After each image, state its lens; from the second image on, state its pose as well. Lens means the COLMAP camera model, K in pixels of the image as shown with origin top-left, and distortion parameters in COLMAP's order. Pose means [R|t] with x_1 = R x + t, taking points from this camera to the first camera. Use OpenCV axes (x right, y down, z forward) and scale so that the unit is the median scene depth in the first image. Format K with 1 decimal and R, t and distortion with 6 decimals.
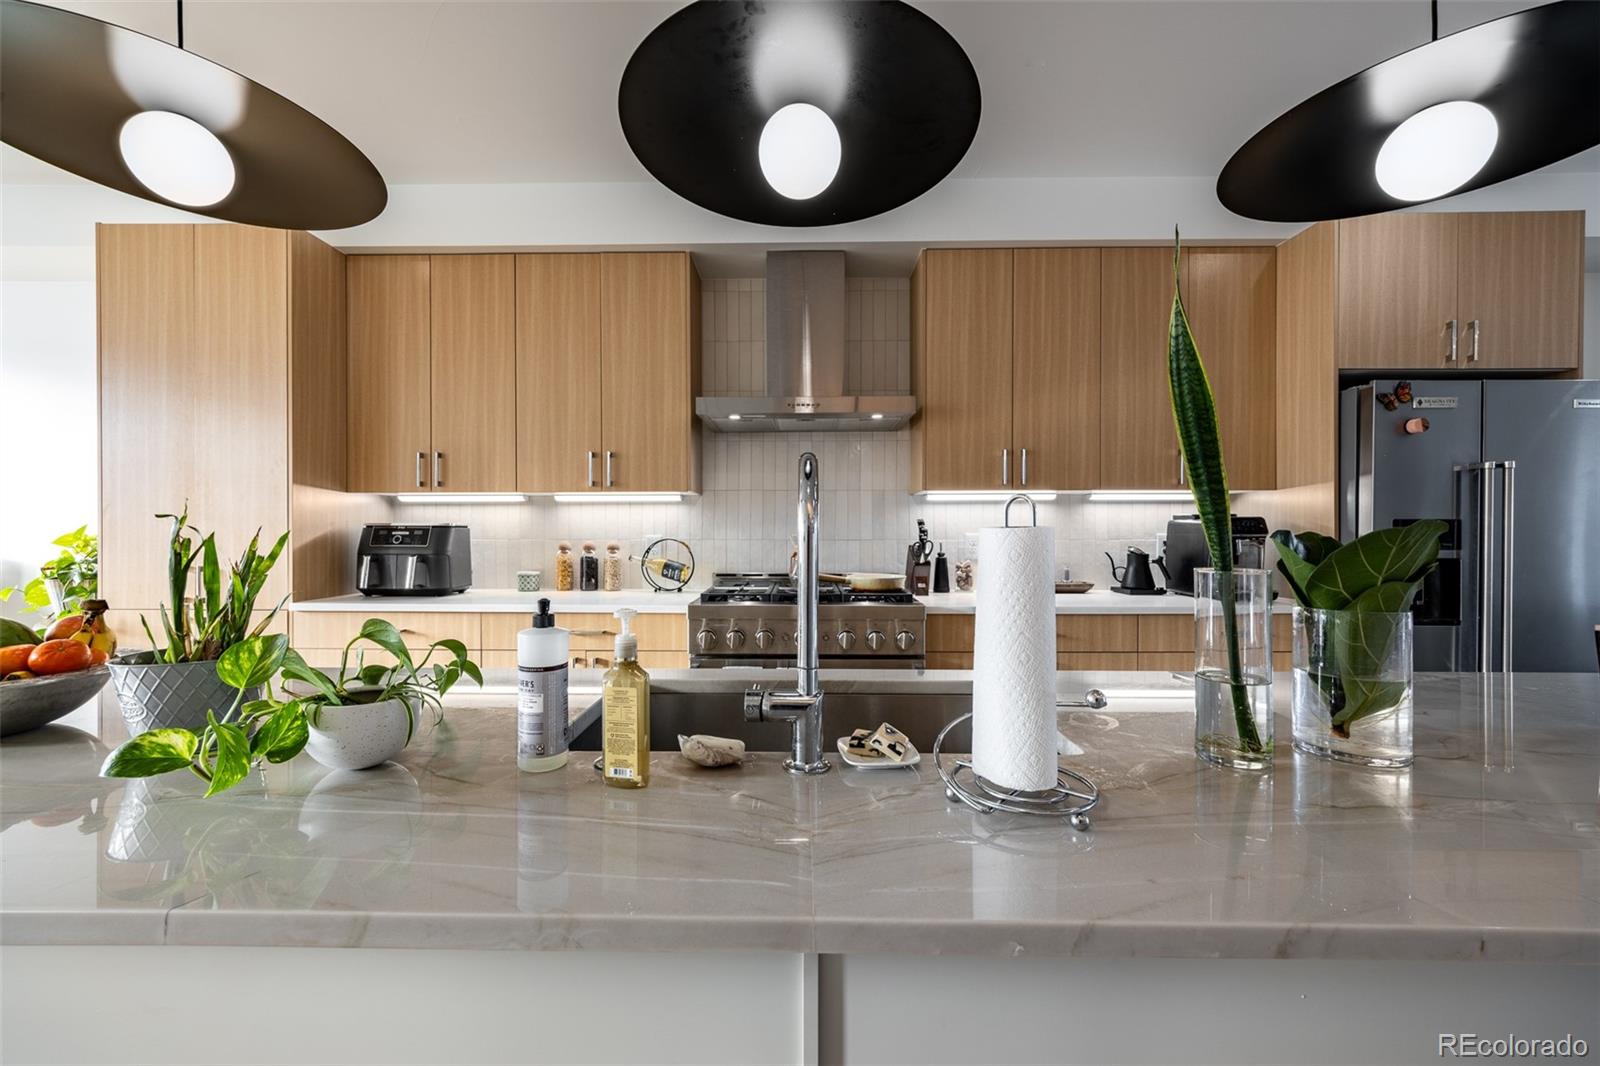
lens RADIAL K [[634.1, 0, 790.3], [0, 634.1, 534.3], [0, 0, 1]] dist [-0.001901, -0.000098]
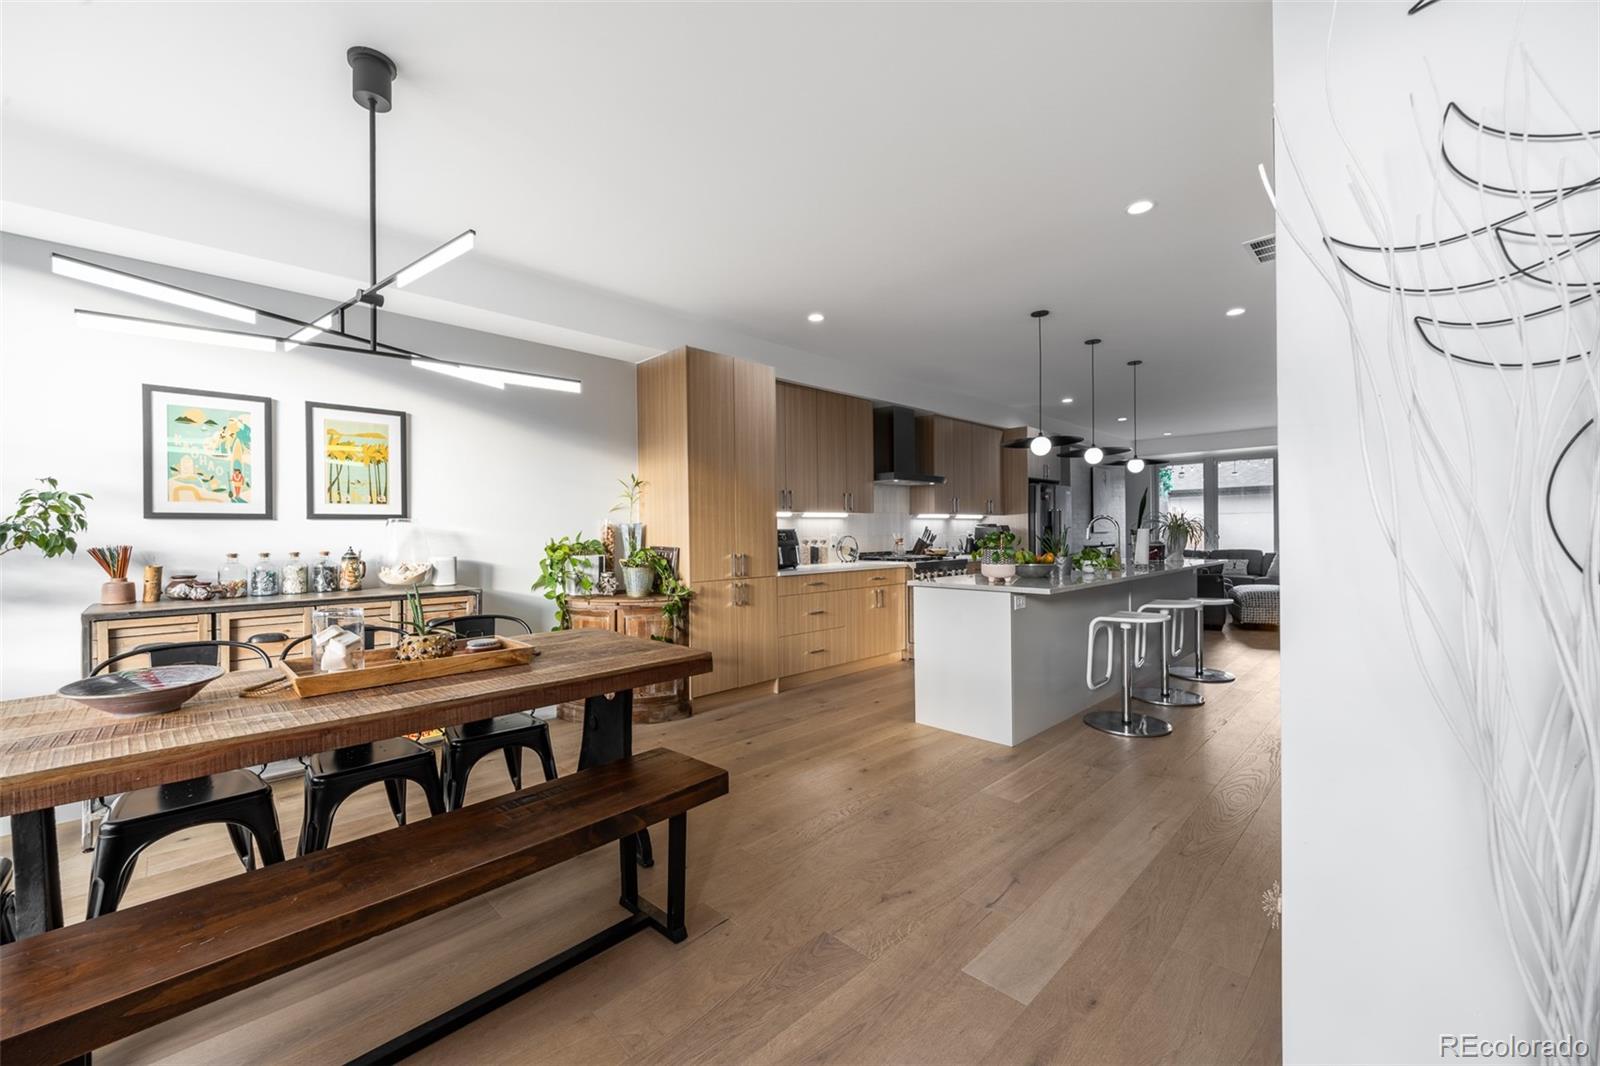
lens RADIAL K [[634.1, 0, 790.3], [0, 634.1, 534.3], [0, 0, 1]] dist [-0.001901, -0.000098]
pose [[0.704514, -0.010867, 0.709606, -1.711780], [0.015596, 0.999878, -0.000172, -0.001049], [-0.709518, 0.011188, 0.704598, -0.277472]]
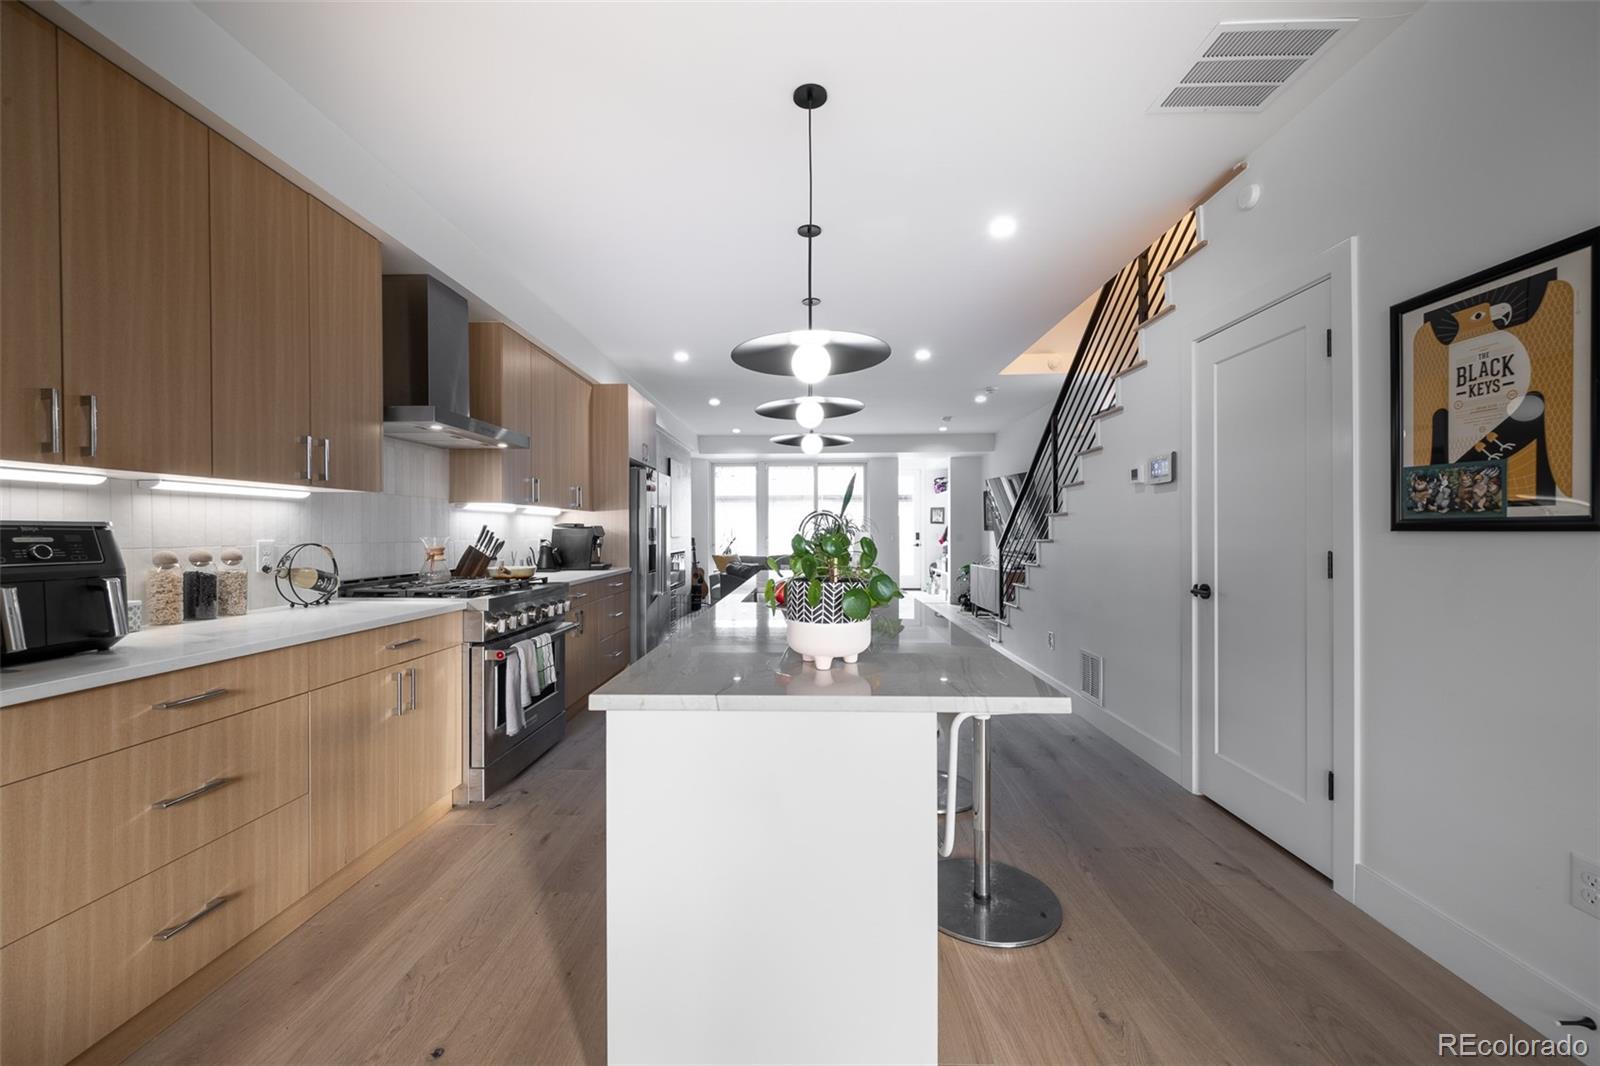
lens RADIAL K [[634.1, 0, 790.3], [0, 634.1, 534.3], [0, 0, 1]] dist [-0.001901, -0.000098]
pose [[0.018381, -0.003273, 0.999826, -1.007504], [0.009566, 0.999949, 0.003098, -0.001867], [-0.999785, 0.009507, 0.018411, 0.337604]]
